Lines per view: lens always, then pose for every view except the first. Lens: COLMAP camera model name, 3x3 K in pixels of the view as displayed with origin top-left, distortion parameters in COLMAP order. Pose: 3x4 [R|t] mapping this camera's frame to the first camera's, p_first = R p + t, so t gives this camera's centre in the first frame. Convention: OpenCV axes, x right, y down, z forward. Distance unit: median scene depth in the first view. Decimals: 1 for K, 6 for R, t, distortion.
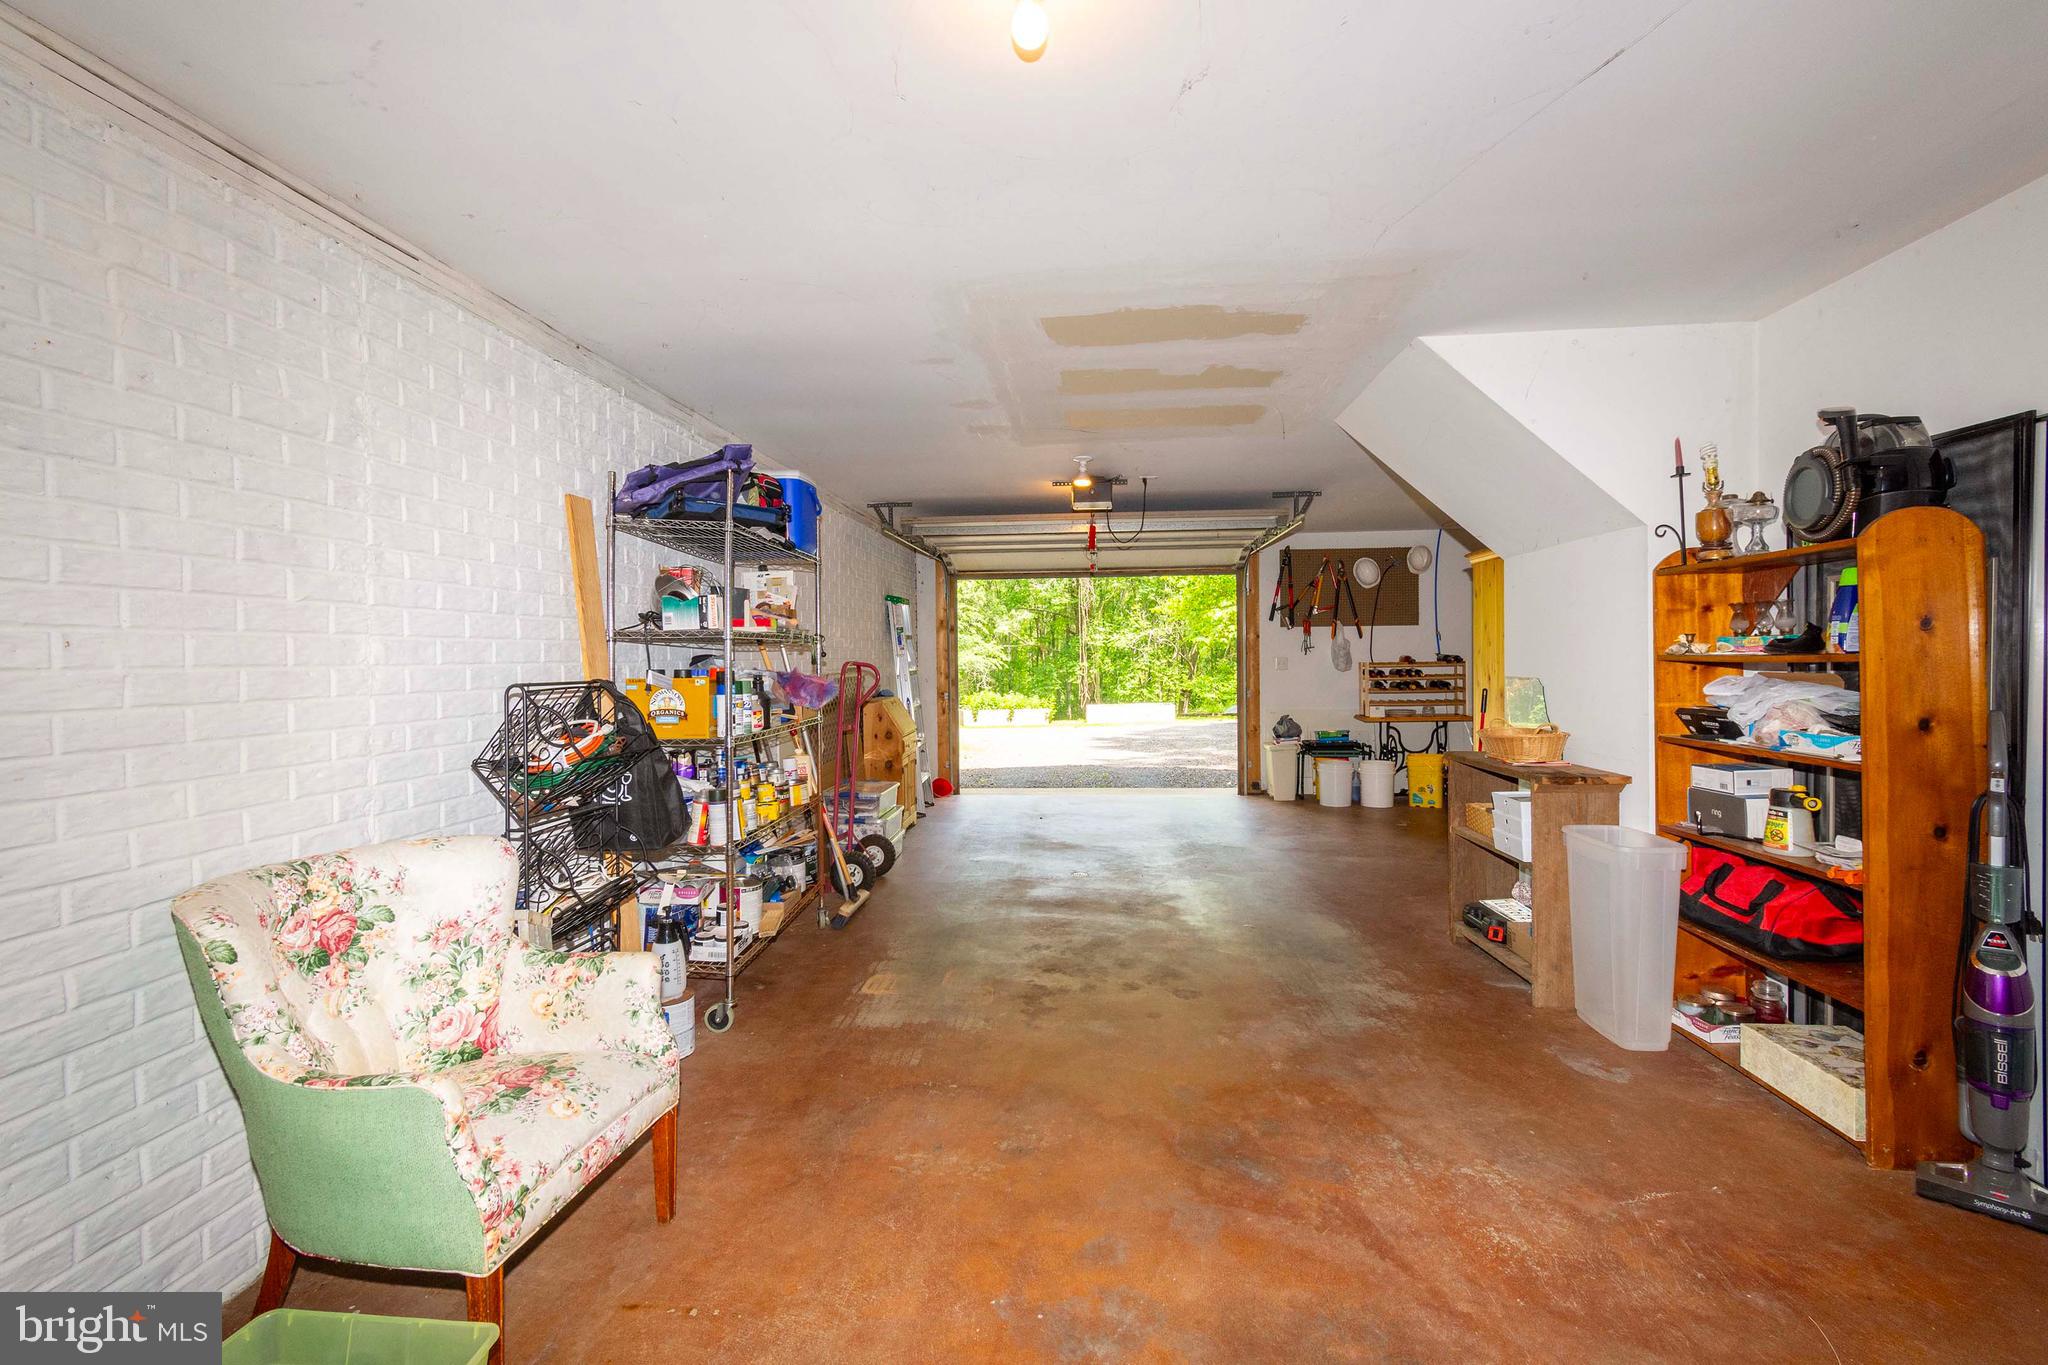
lens RADIAL K [[906.4, 0, 1021.5], [0, 906.4, 672.8], [0, 0, 1]] dist [0.002150, -0.000681]
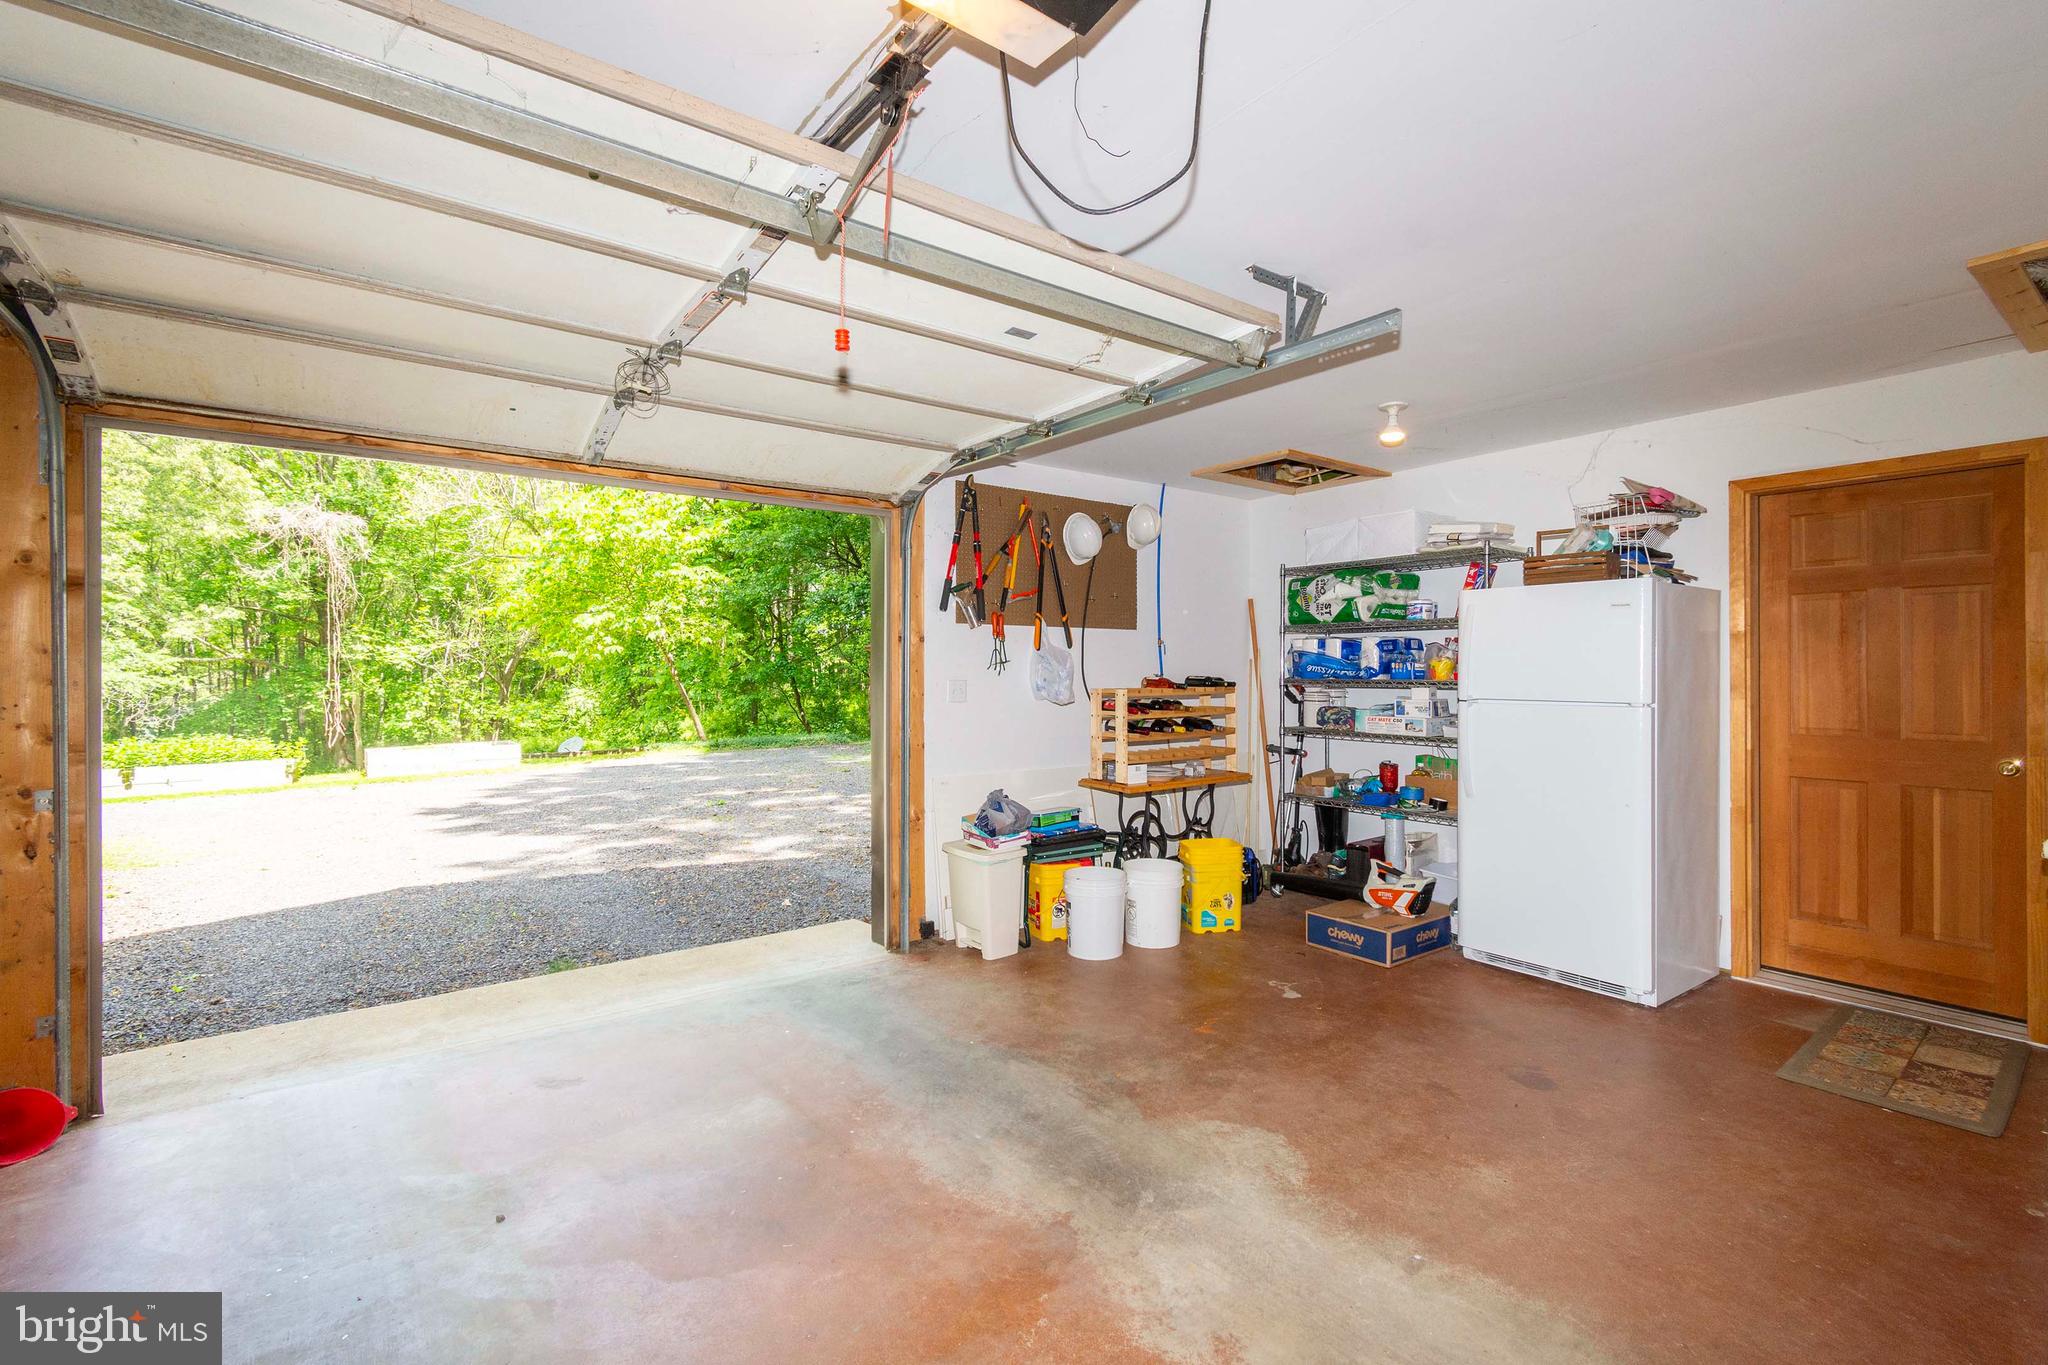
lens RADIAL K [[906.4, 0, 1027.6], [0, 906.4, 674.7], [0, 0, 1]] dist [0.002150, -0.000681]
pose [[0.740583, 0.011495, 0.671866, -0.045429], [0.003609, 0.999771, -0.021084, -0.008039], [-0.671955, 0.018039, 0.740372, 0.571730]]
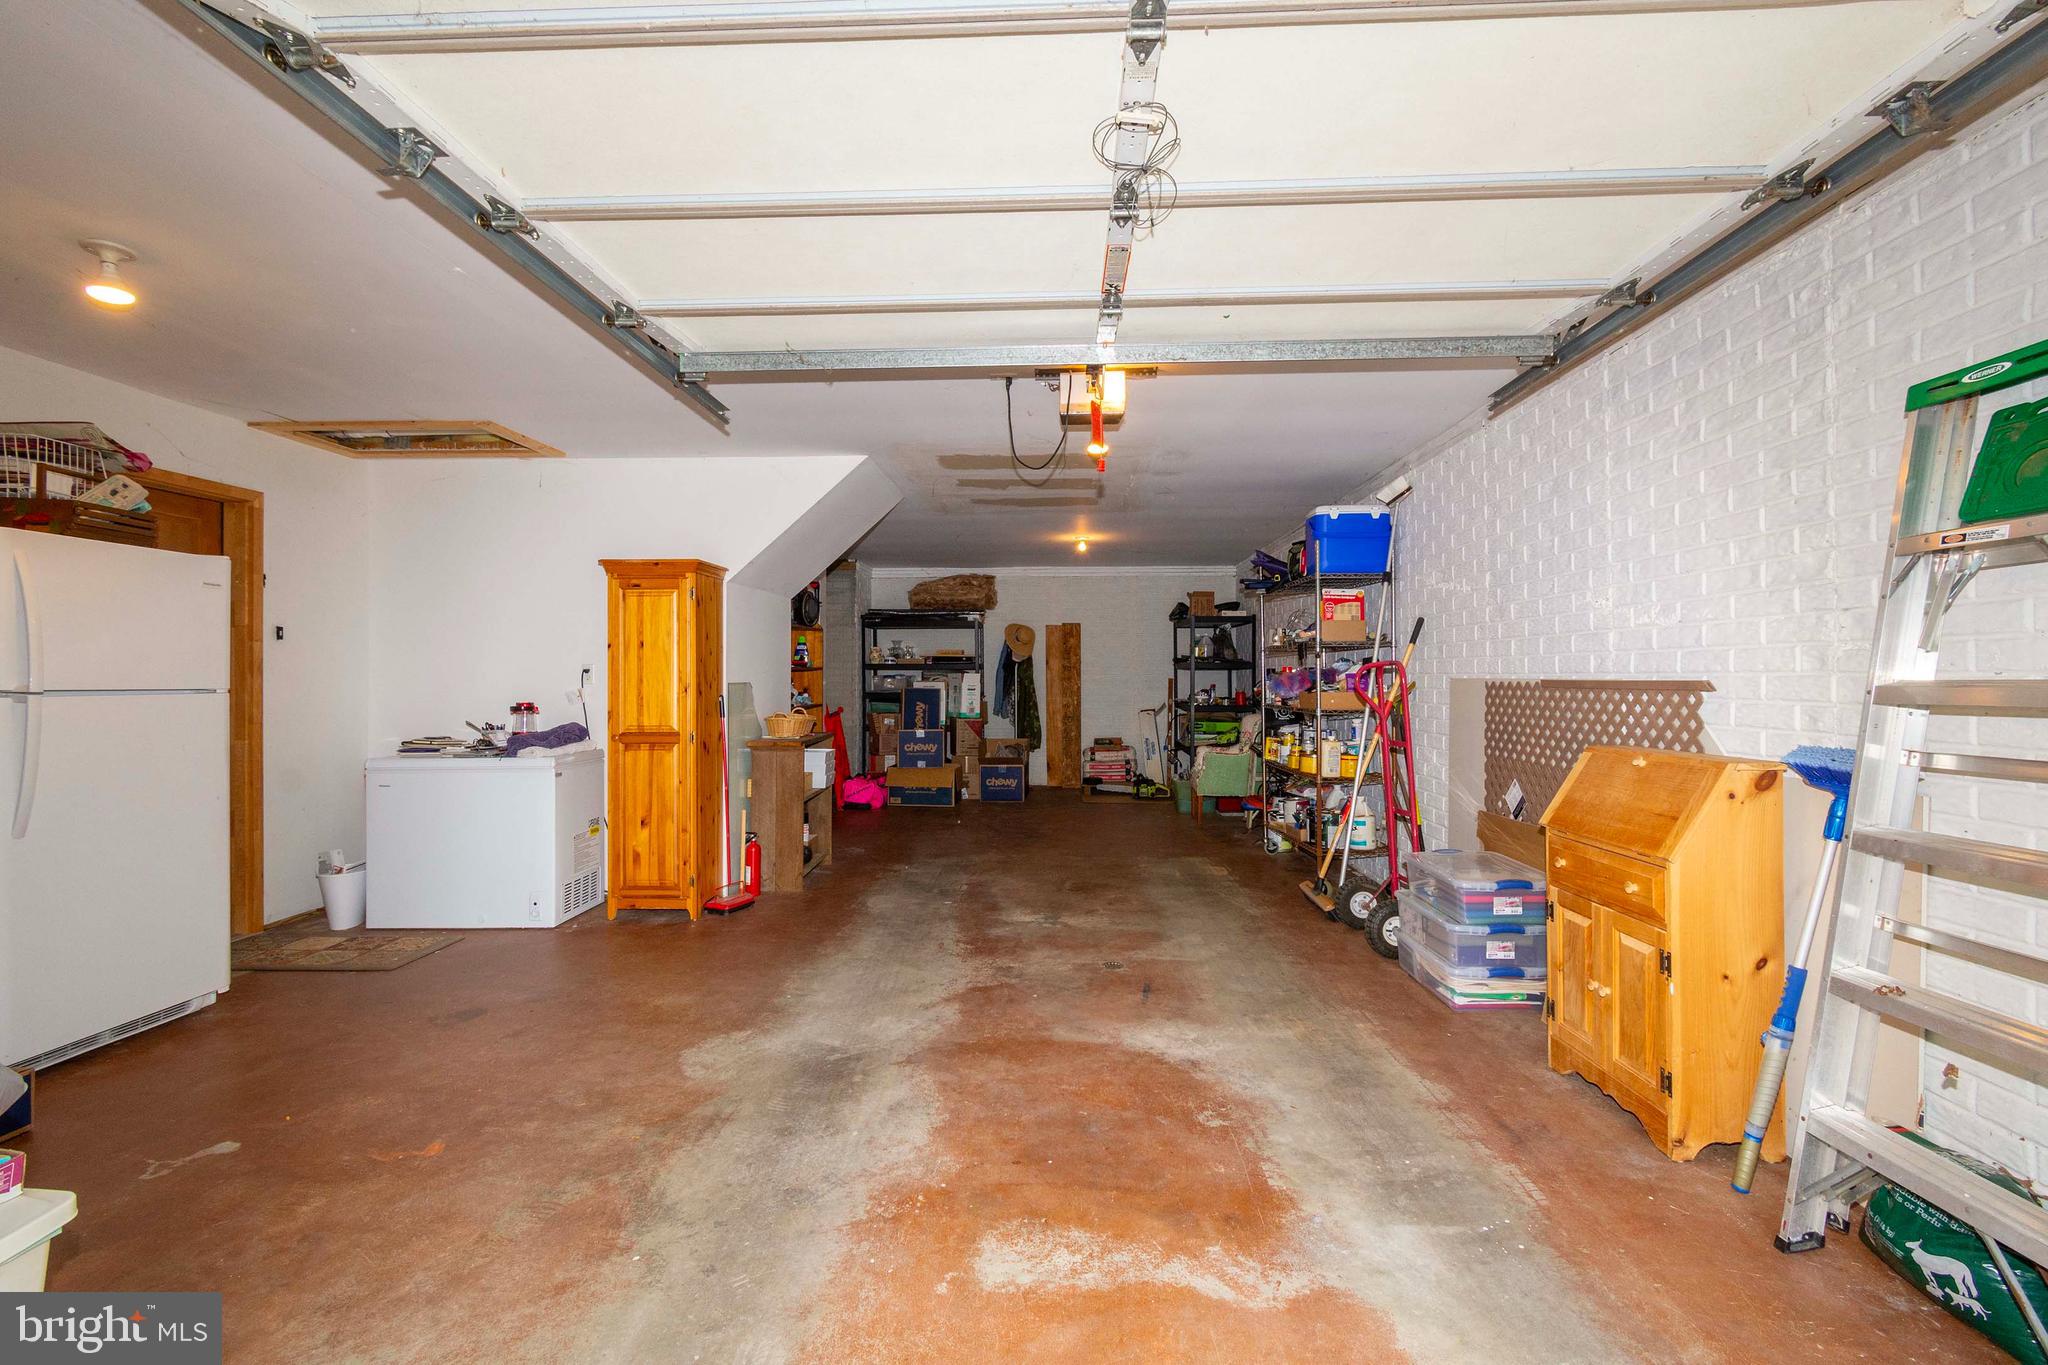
lens RADIAL K [[906.4, 0, 1025.1], [0, 906.4, 677.0], [0, 0, 1]] dist [0.002150, -0.000681]
pose [[-0.998354, 0.015469, -0.055235, 0.159319], [0.014560, 0.999753, 0.016813, -0.010069], [0.055481, 0.015981, -0.998332, 1.278206]]
